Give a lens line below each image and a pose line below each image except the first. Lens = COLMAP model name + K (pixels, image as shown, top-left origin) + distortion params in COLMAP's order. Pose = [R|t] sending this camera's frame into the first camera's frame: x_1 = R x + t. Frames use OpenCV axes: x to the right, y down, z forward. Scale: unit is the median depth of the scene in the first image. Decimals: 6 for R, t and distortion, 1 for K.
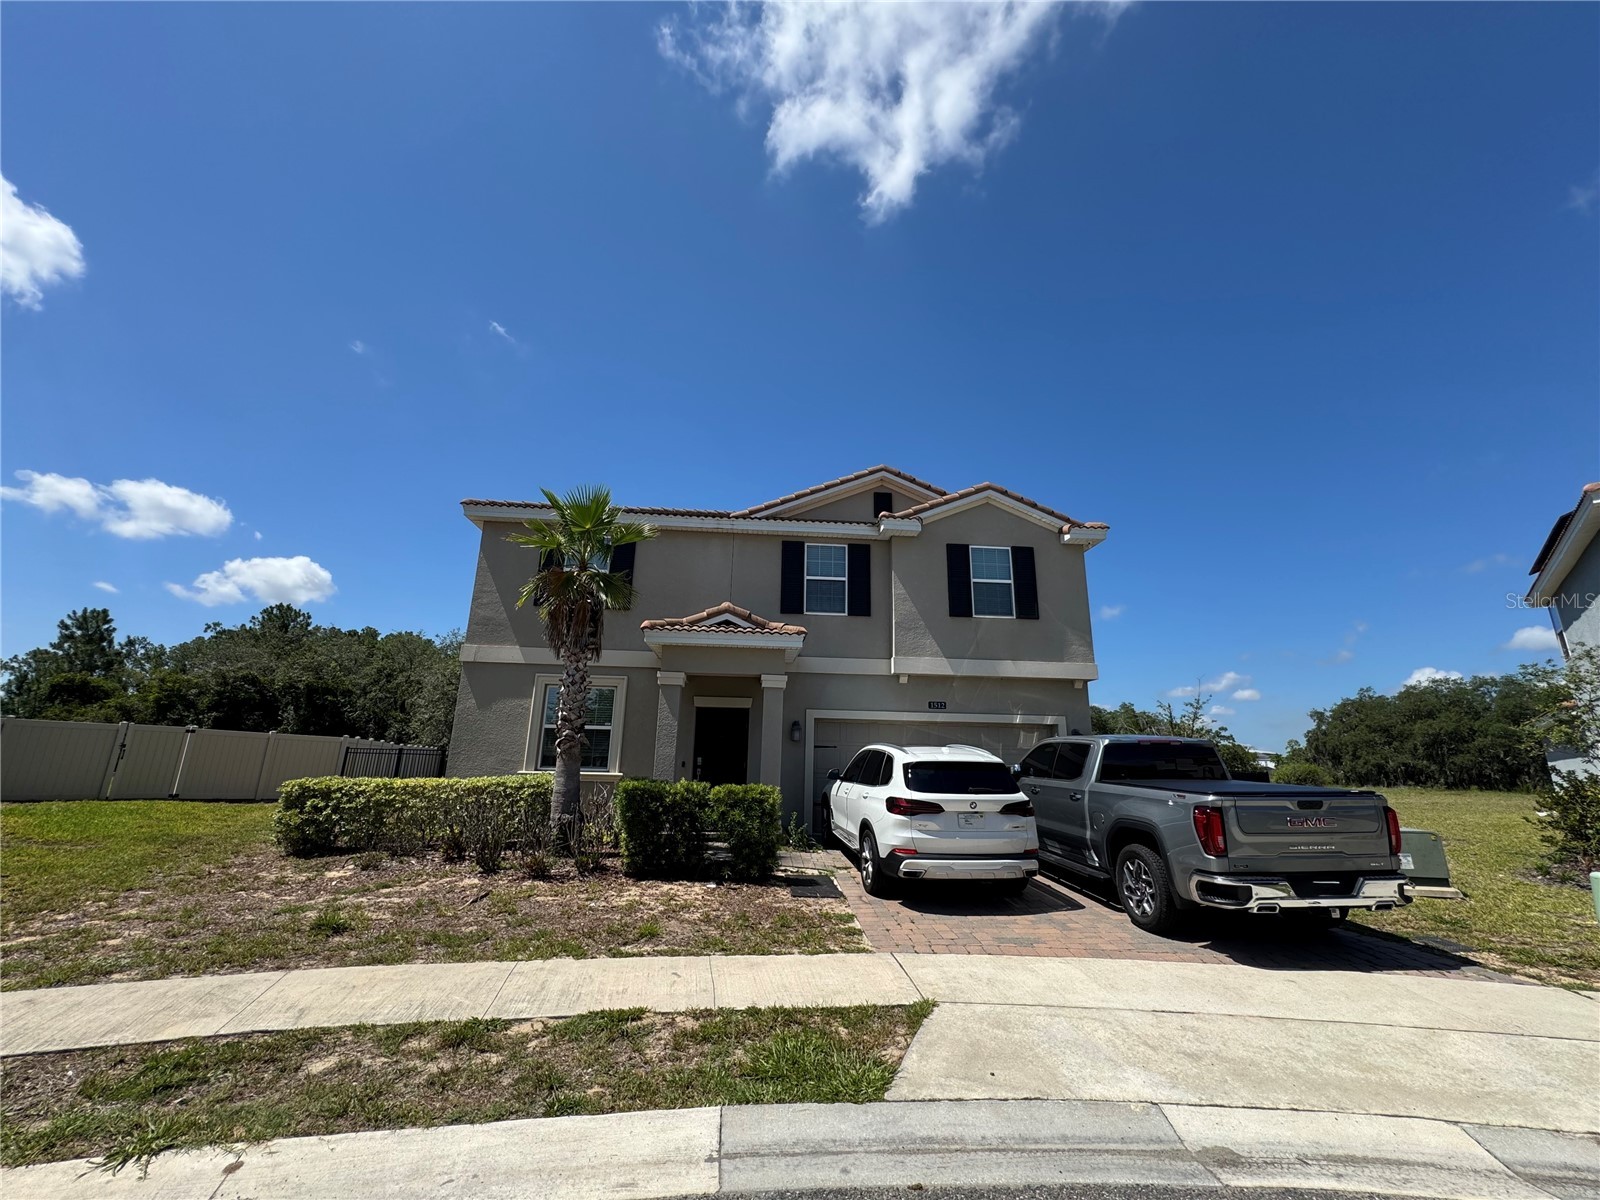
lens RADIAL K [[632.8, 0, 800.0], [0, 632.8, 600.0], [0, 0, 1]] dist [0.000252, -0.000090]
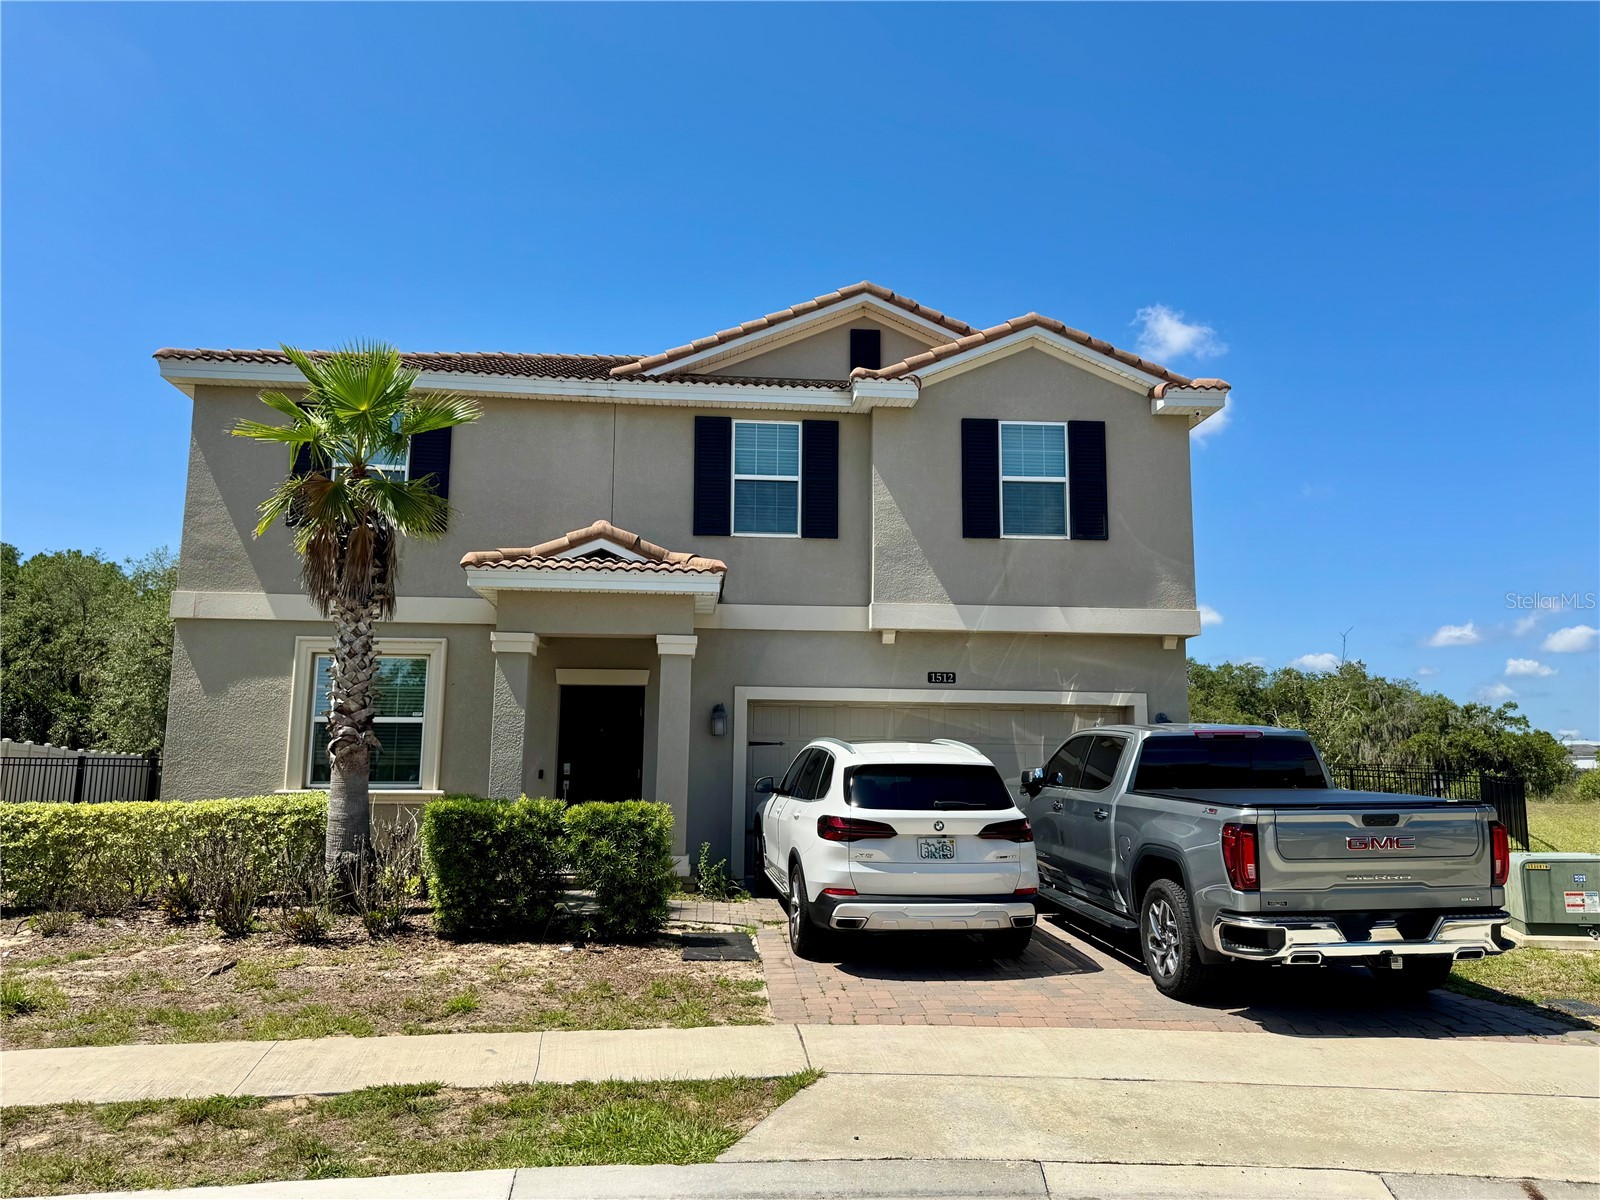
lens RADIAL K [[1124.9, 0, 800.0], [0, 1124.9, 600.0], [0, 0, 1]] dist [0.099758, -0.138656]
pose [[0.999879, -0.010461, 0.011547, 0.082554], [0.009230, 0.994742, 0.101996, -0.036847], [-0.012553, -0.101877, 0.994718, -0.151531]]
